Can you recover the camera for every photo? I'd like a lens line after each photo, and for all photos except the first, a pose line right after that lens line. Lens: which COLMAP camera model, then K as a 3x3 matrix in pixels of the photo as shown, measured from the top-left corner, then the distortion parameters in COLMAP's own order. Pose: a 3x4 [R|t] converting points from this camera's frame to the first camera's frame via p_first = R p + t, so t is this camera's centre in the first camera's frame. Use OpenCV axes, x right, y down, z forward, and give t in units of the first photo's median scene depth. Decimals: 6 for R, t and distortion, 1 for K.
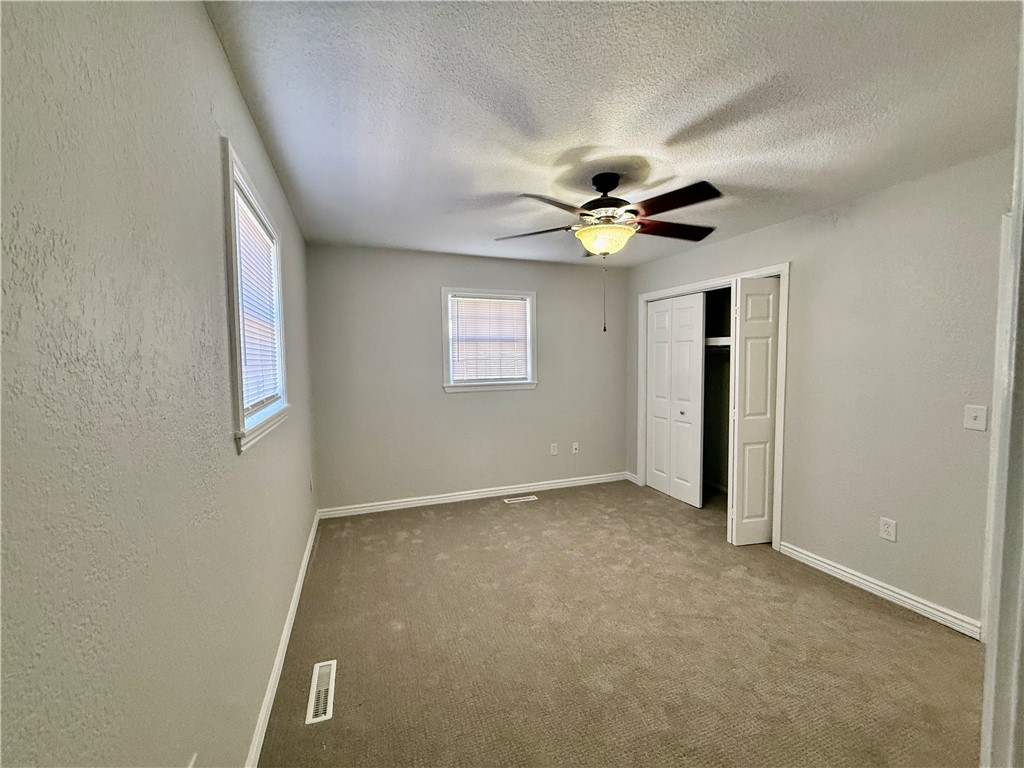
lens RADIAL K [[408.4, 0, 509.9], [0, 408.4, 382.4], [0, 0, 1]] dist [0.000306, 0.000087]
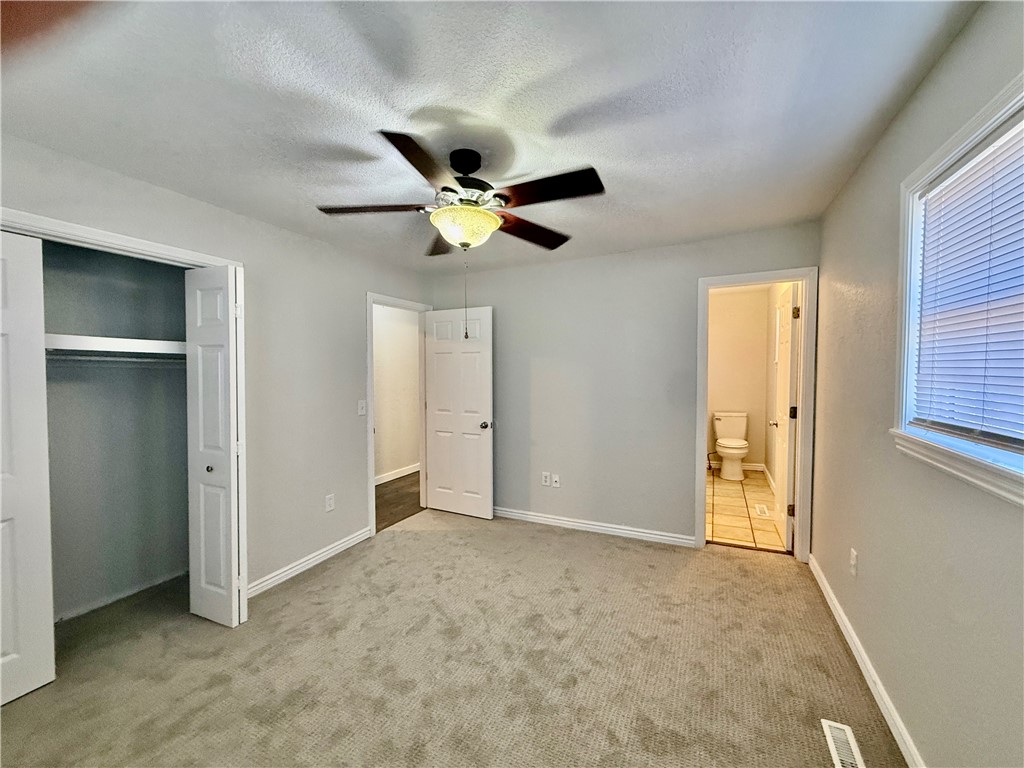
lens RADIAL K [[408.4, 0, 509.9], [0, 408.4, 382.4], [0, 0, 1]] dist [0.000306, 0.000087]
pose [[-0.688677, -0.011263, 0.724981, -0.286822], [0.051088, 0.996641, 0.064013, -0.054859], [-0.723267, 0.081122, -0.685788, 0.999479]]
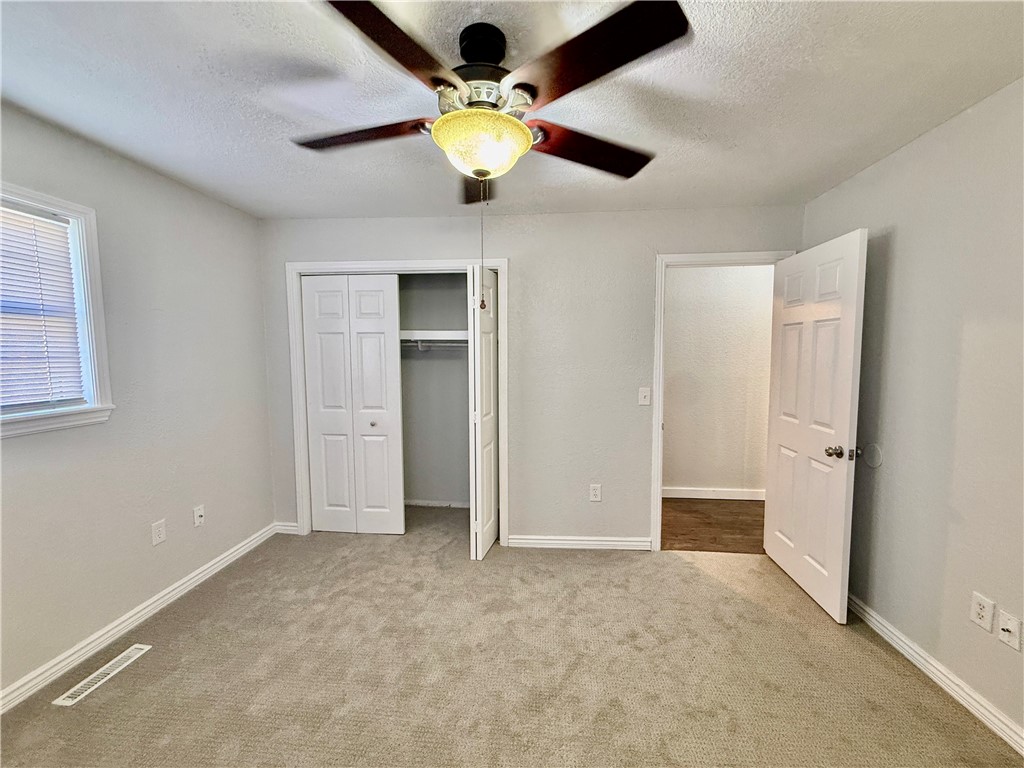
lens RADIAL K [[408.4, 0, 509.9], [0, 408.4, 382.4], [0, 0, 1]] dist [0.000306, 0.000087]
pose [[0.433487, -0.059969, 0.899162, -0.191773], [0.054156, 0.997714, 0.040434, -0.026203], [-0.899531, 0.031167, 0.435744, 0.471678]]
